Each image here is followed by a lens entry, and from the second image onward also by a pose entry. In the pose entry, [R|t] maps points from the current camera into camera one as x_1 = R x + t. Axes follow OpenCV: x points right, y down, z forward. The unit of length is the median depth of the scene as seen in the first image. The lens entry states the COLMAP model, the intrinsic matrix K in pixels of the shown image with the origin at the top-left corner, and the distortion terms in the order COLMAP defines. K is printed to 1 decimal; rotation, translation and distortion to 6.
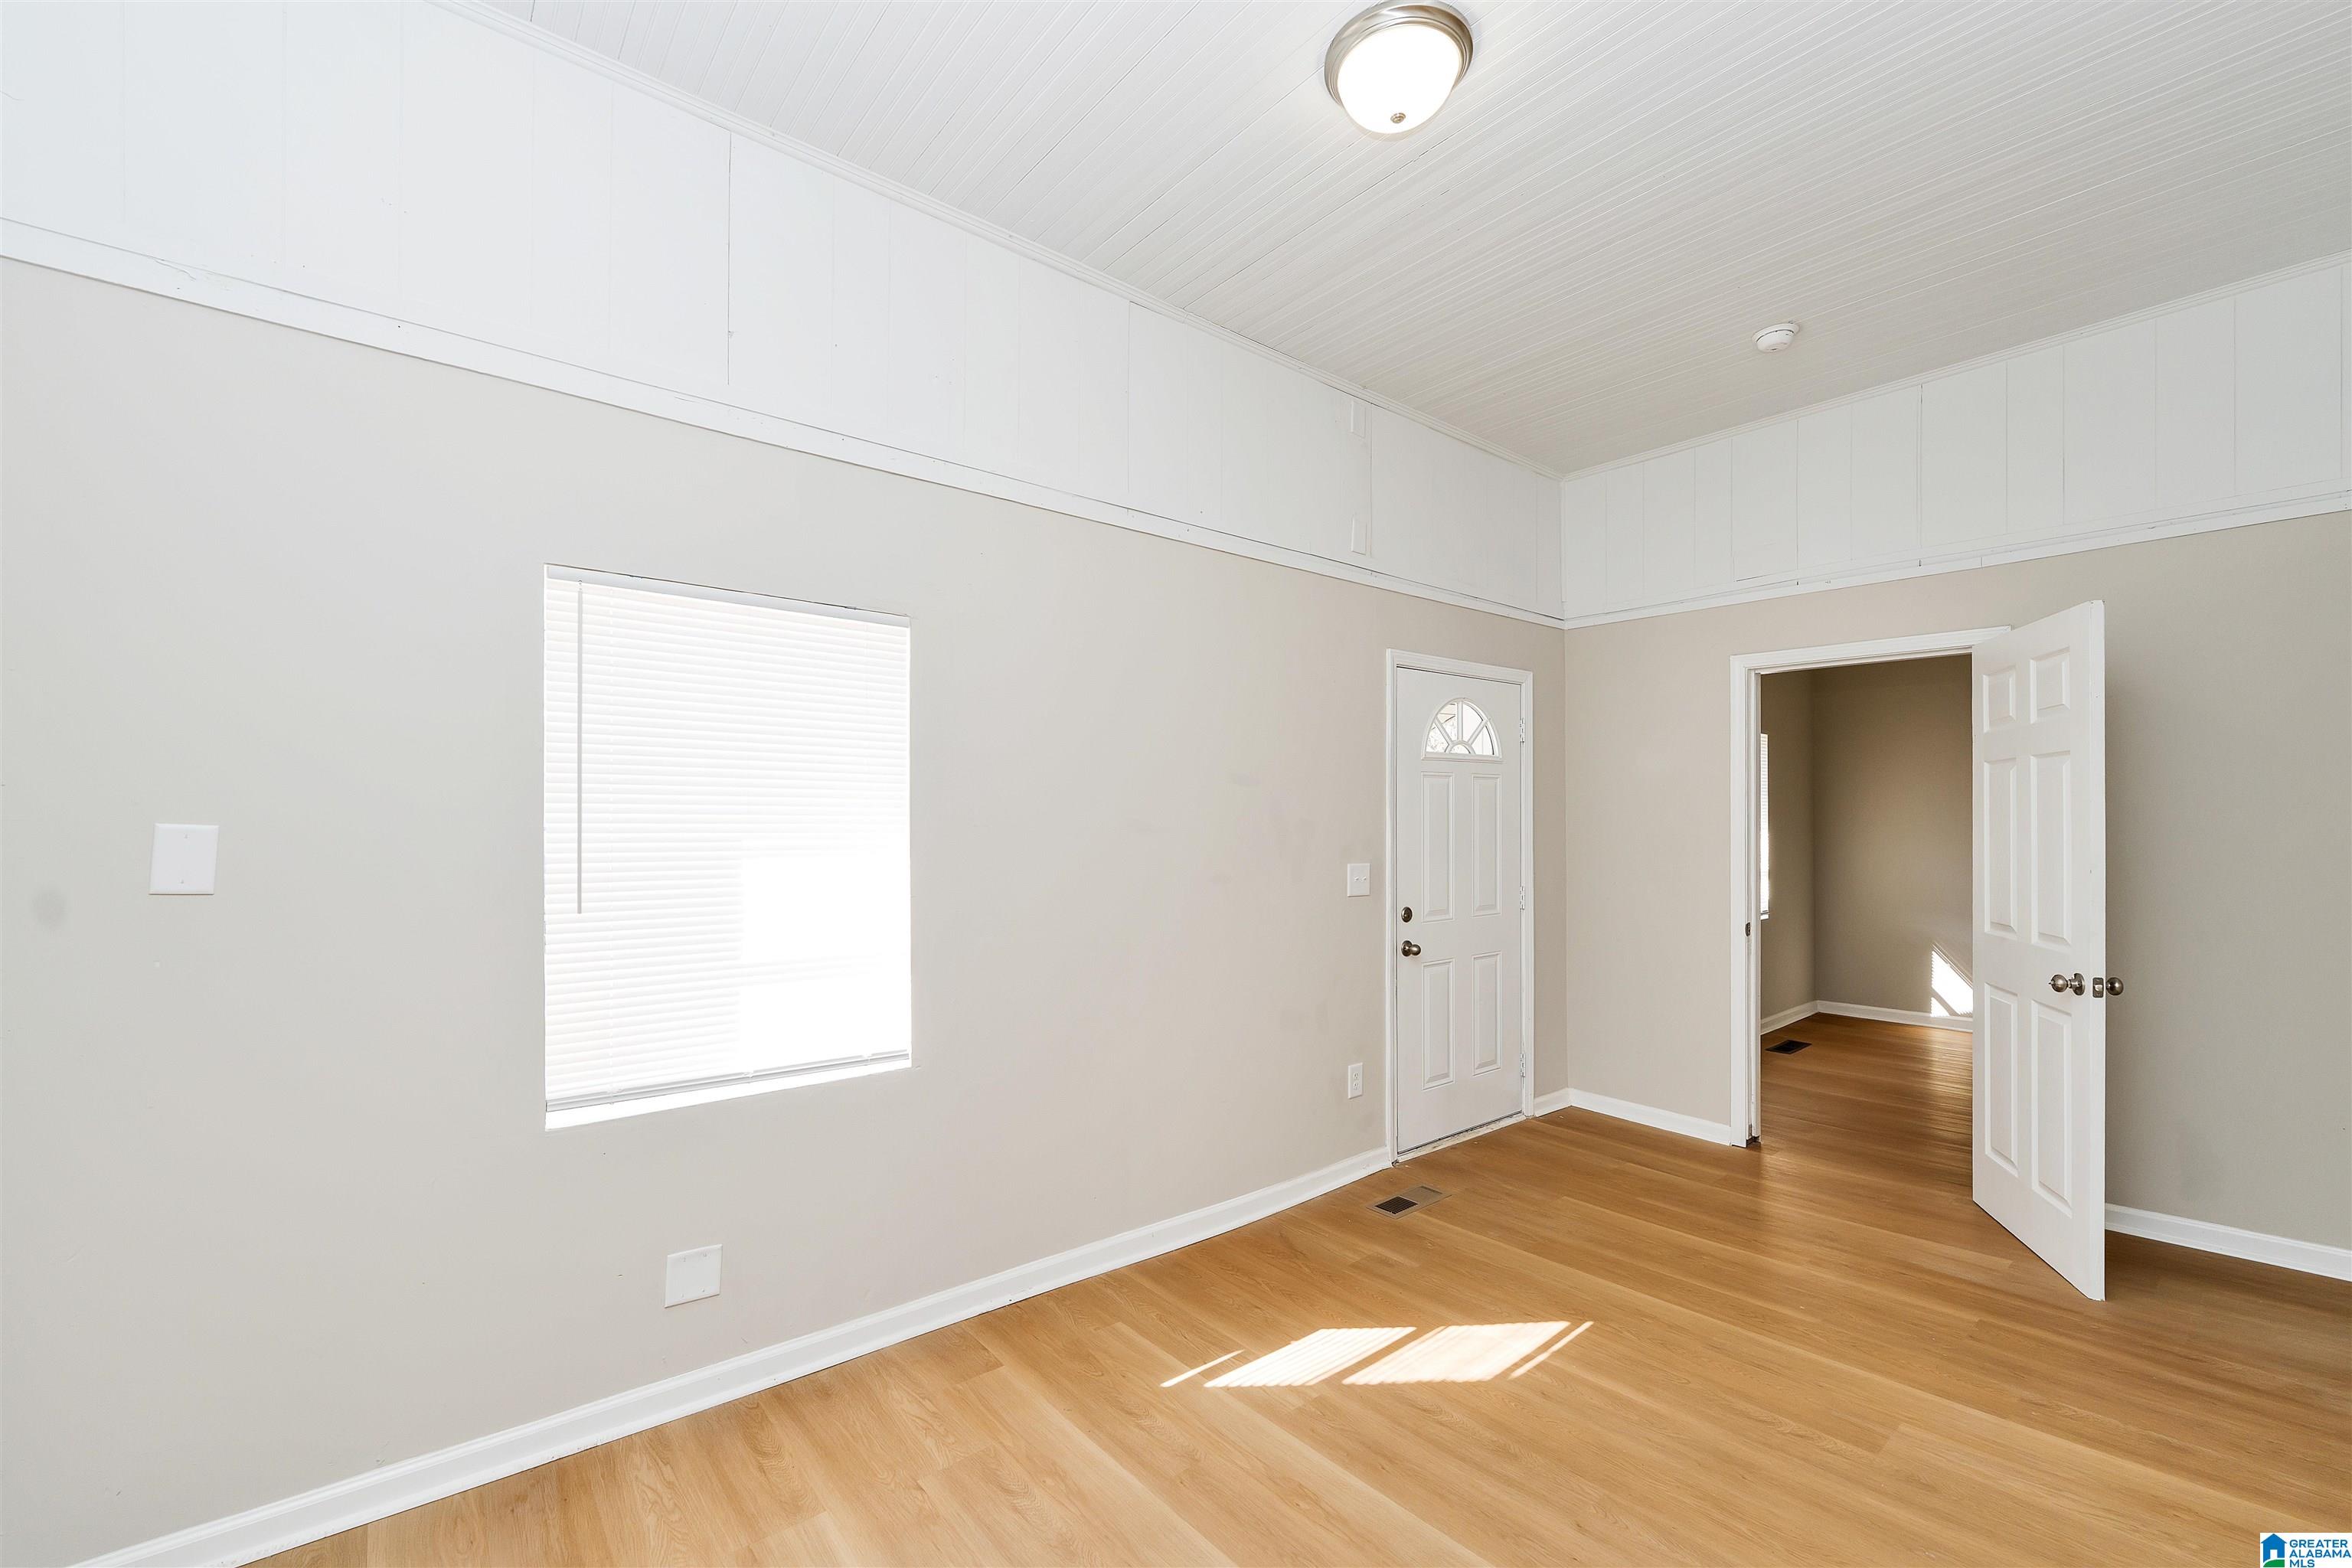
lens RADIAL K [[974.1, 0, 1176.0], [0, 974.1, 784.0], [0, 0, 1]] dist [-0.000878, -0.000090]
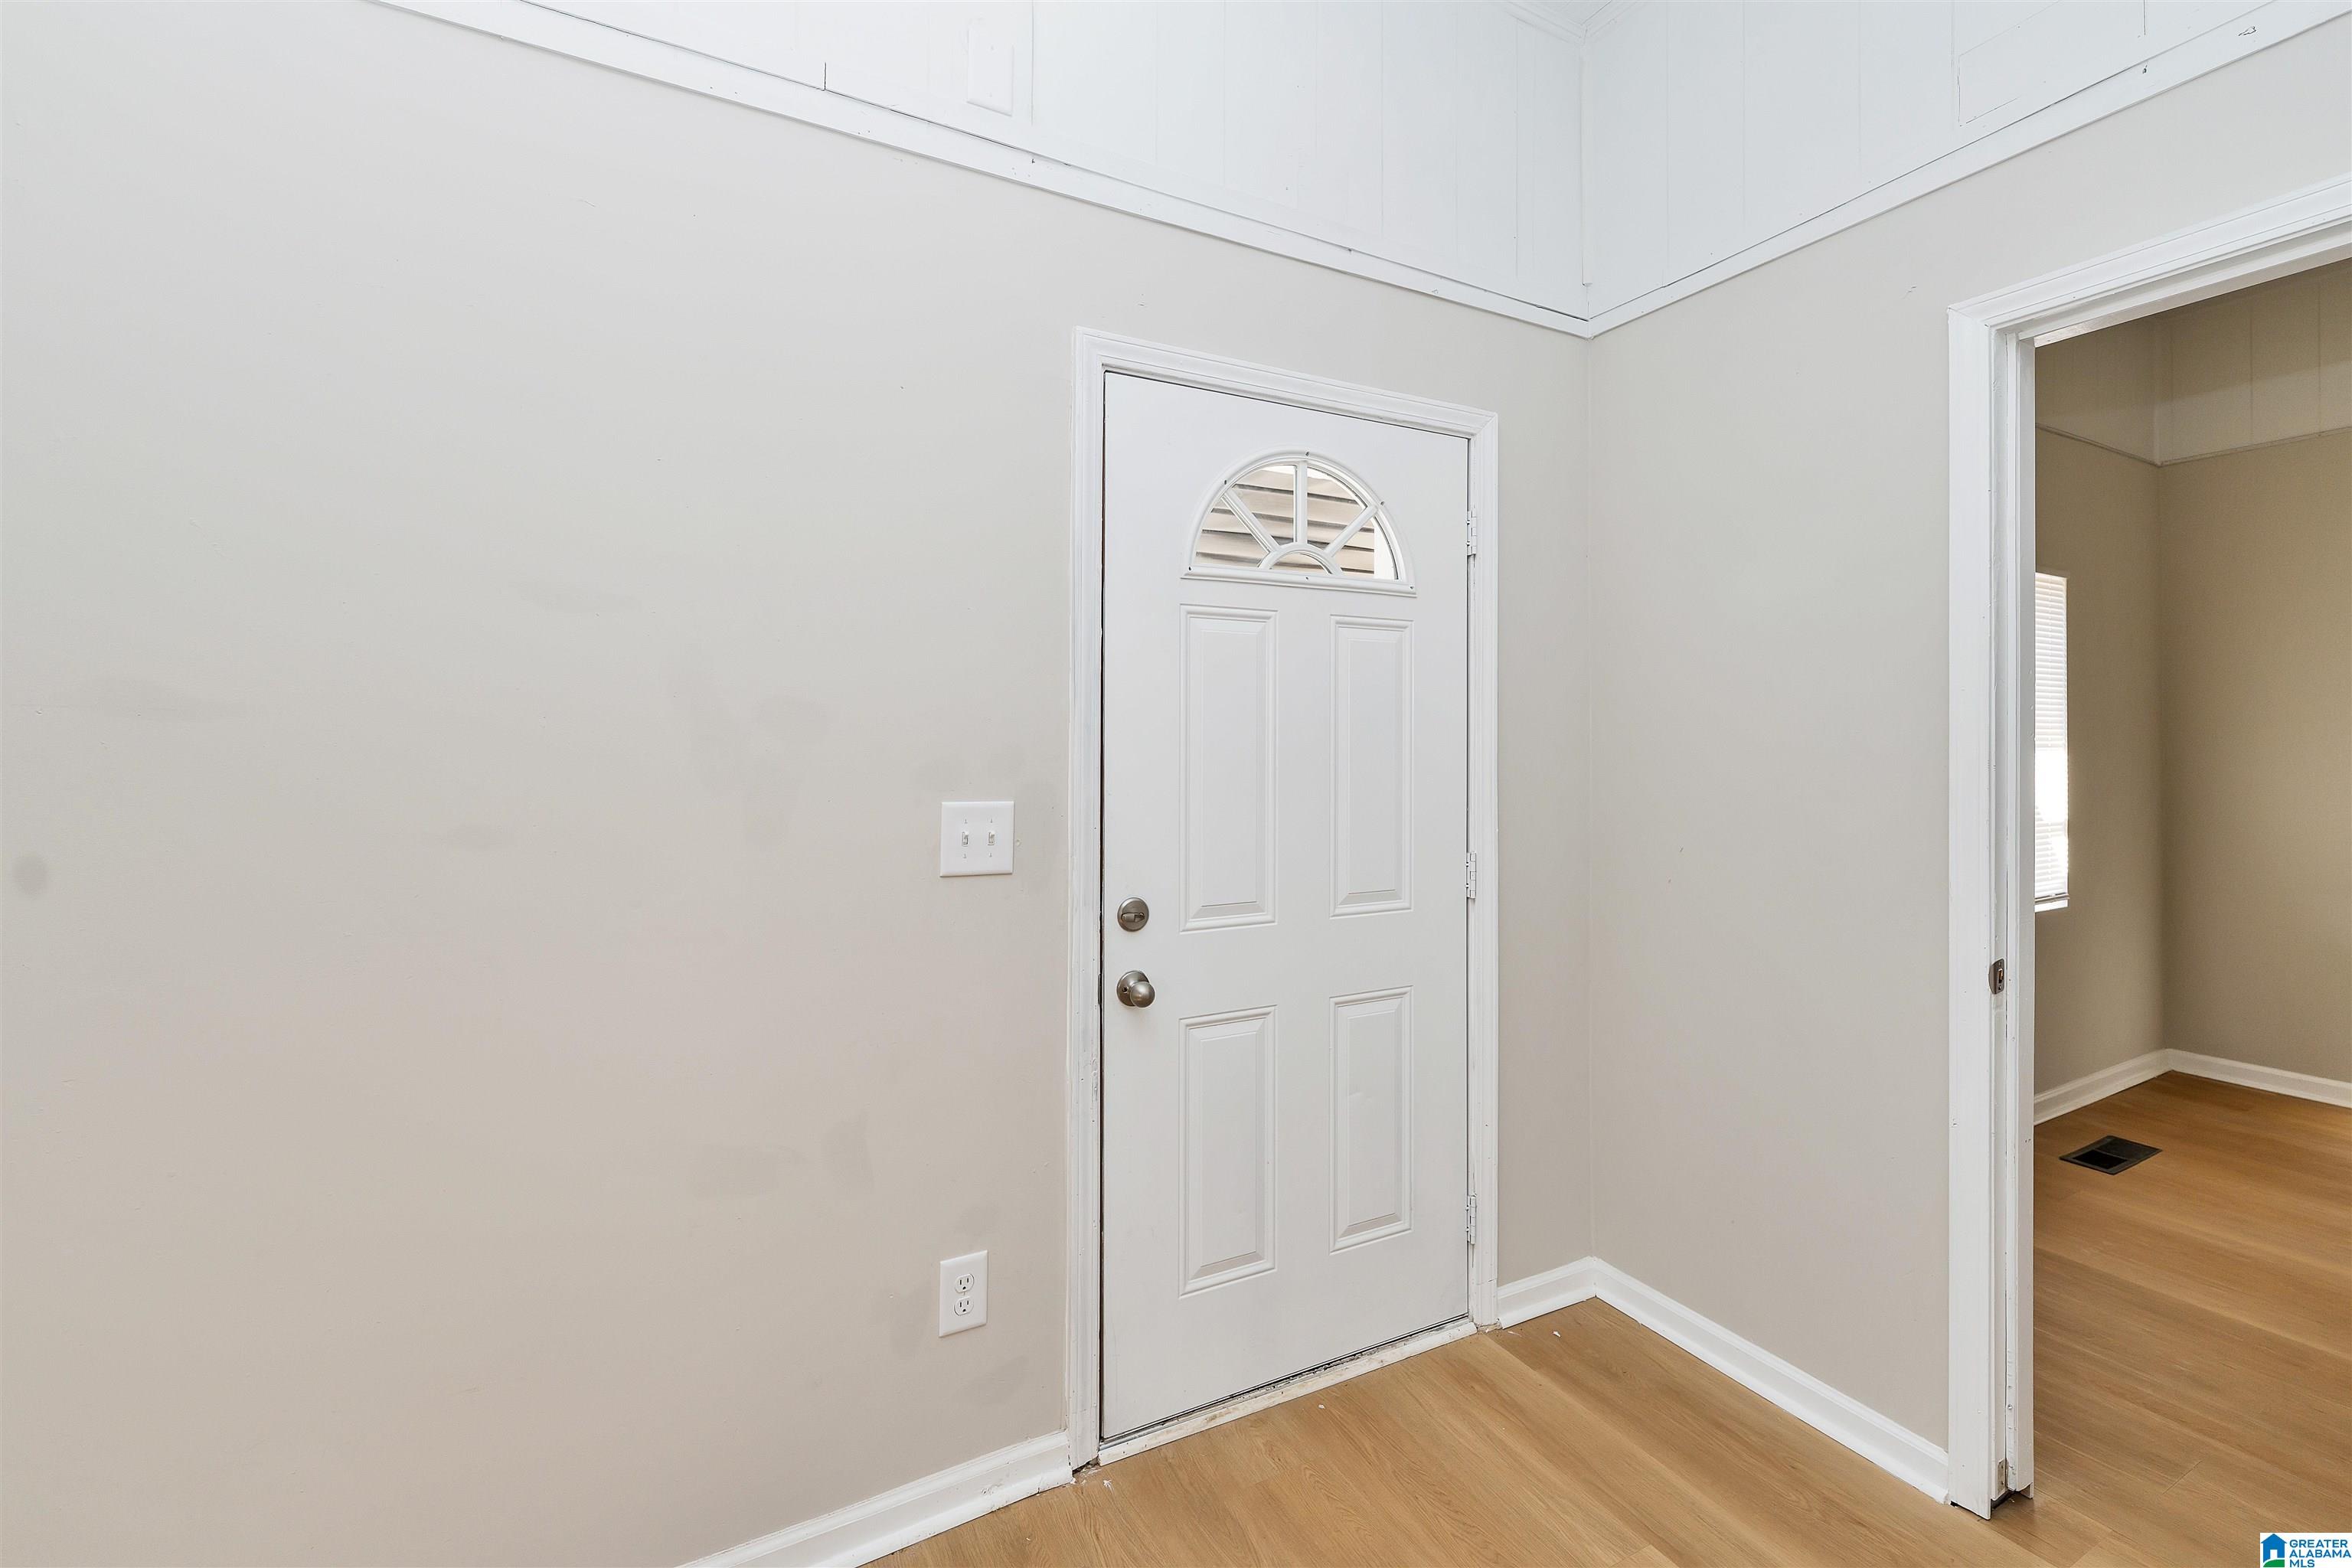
lens RADIAL K [[945.9, 0, 1176.0], [0, 945.9, 784.0], [0, 0, 1]] dist [-0.001471, 0.000091]
pose [[0.980020, -0.009769, -0.198660, 0.326288], [0.016019, 0.999425, 0.029876, 0.057236], [0.198254, -0.032462, 0.979613, 0.544848]]
